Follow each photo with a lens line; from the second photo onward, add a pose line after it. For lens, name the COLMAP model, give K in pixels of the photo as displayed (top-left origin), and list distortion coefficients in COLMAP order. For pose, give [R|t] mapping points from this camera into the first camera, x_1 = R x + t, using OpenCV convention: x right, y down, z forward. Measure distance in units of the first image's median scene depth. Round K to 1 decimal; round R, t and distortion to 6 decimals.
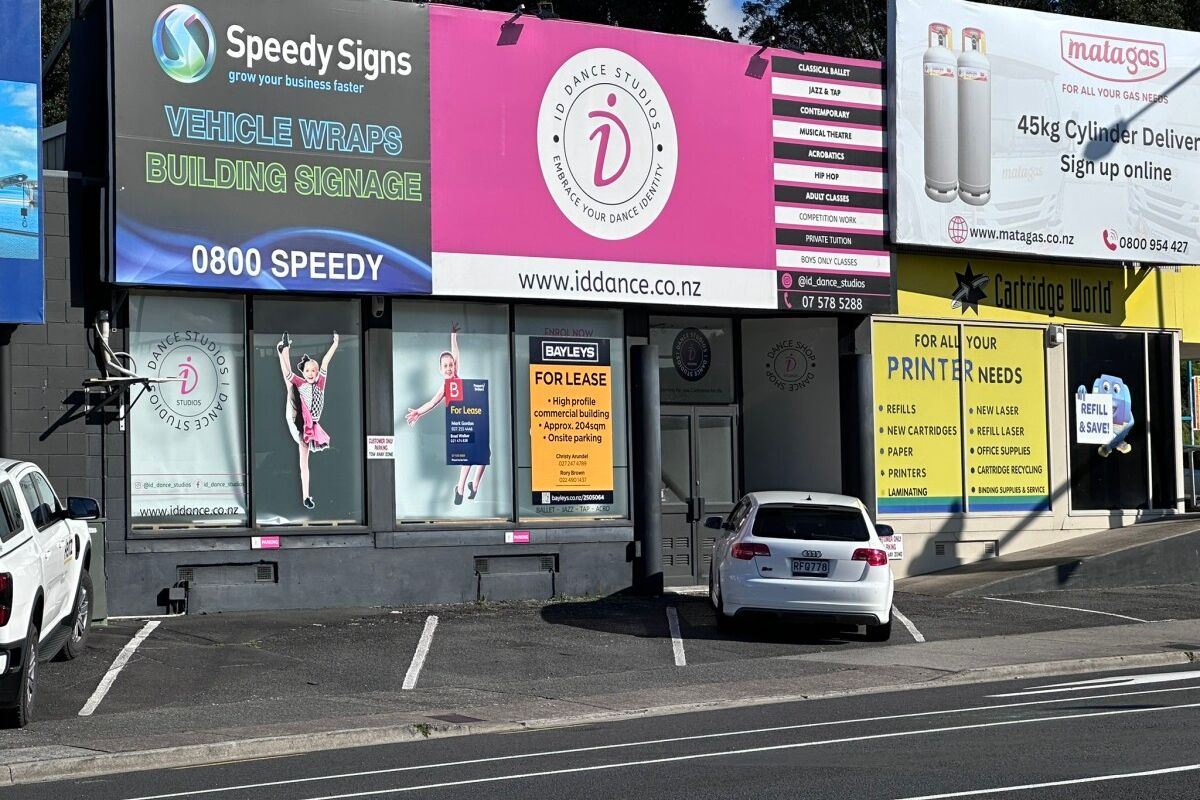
lens RADIAL K [[3051.1, 0, 600.0], [0, 3051.1, 400.0], [0, 0, 1]] dist [-0.483754, 11.188038]
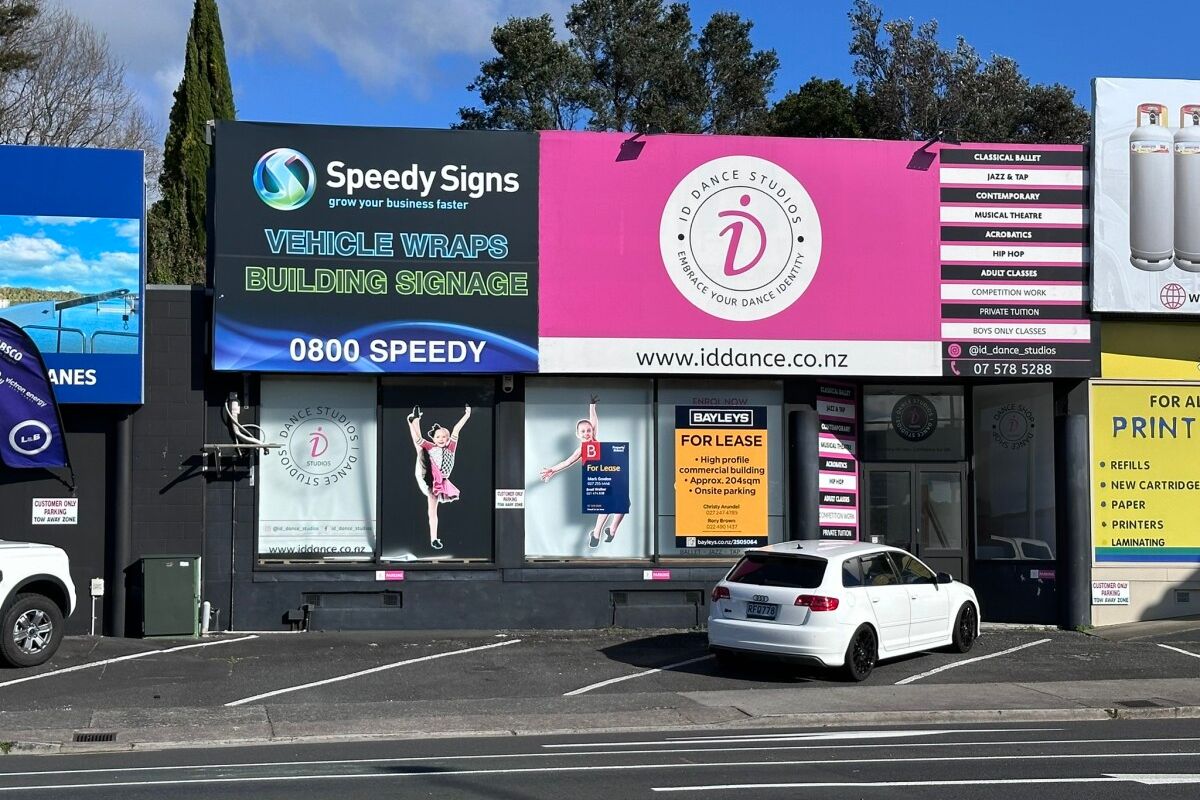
lens RADIAL K [[2043.6, 0, 602.4], [0, 2043.6, 416.6], [0, 0, 1]] dist [0.162922, -0.085055]
pose [[0.832197, -0.018490, -0.554171, 0.389164], [0.006499, 0.999700, -0.023595, 0.002053], [0.554442, 0.016034, 0.832068, 0.318416]]
